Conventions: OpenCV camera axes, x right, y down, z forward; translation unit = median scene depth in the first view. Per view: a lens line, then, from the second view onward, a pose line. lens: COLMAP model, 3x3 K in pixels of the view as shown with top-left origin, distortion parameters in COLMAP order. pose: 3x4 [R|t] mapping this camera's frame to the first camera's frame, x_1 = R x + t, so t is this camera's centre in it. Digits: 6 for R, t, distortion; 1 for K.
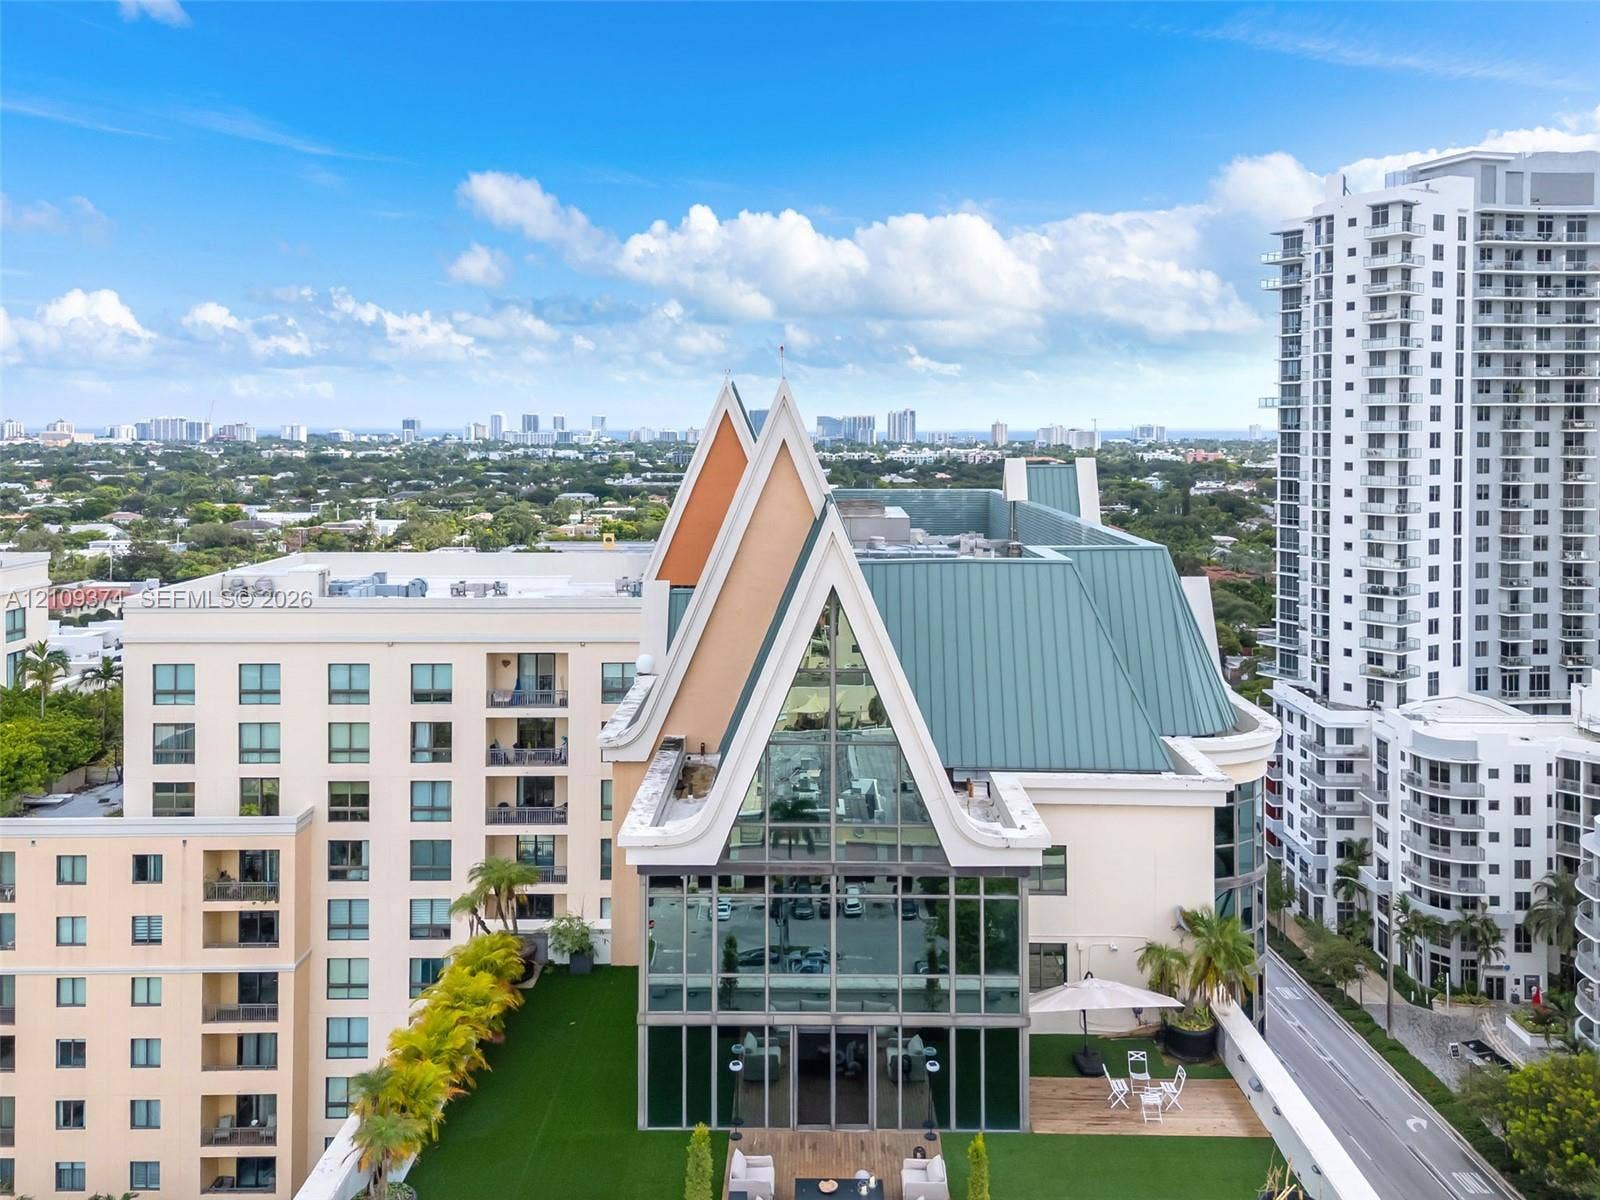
lens RADIAL K [[1201.3, 0, 771.6], [0, 1201.3, 480.7], [0, 0, 1]] dist [0.099588, -0.079698]
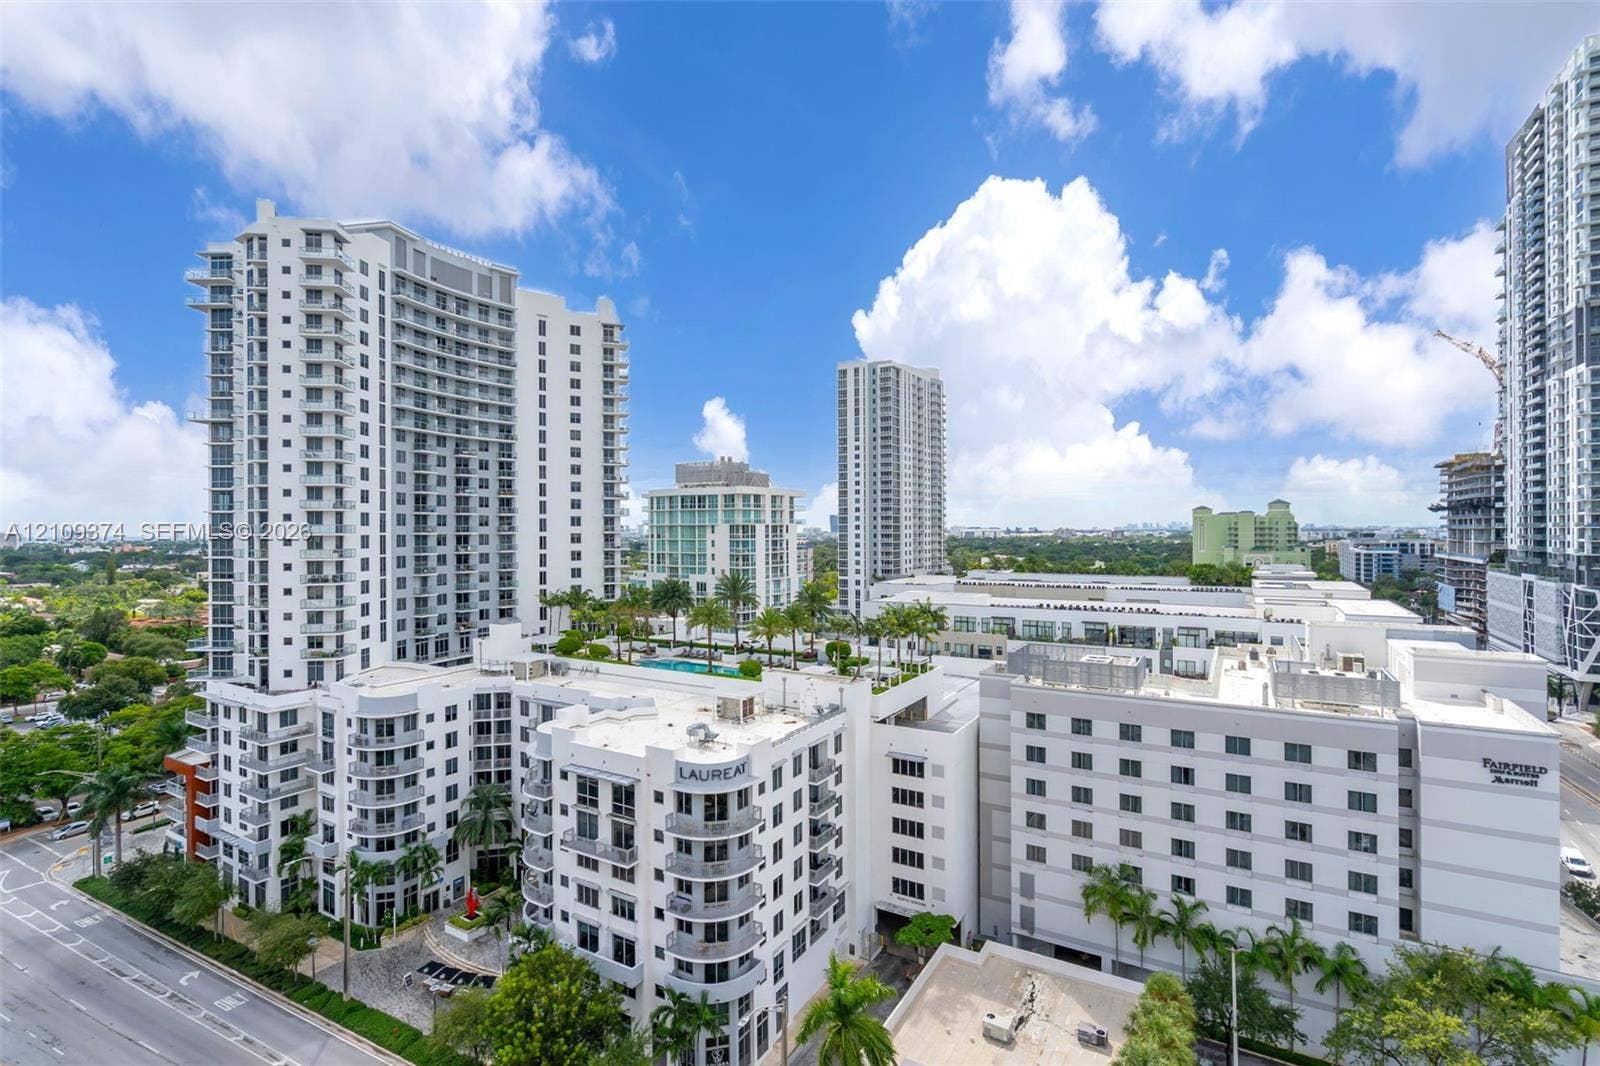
lens RADIAL K [[734.5, 0, 806.7], [0, 734.5, 529.4], [0, 0, 1]] dist [-0.010172, 0.001847]
pose [[0.463620, 0.007324, 0.886004, 0.115505], [0.035014, 0.999033, -0.026580, 0.076582], [-0.885342, 0.043346, 0.462915, 0.302683]]
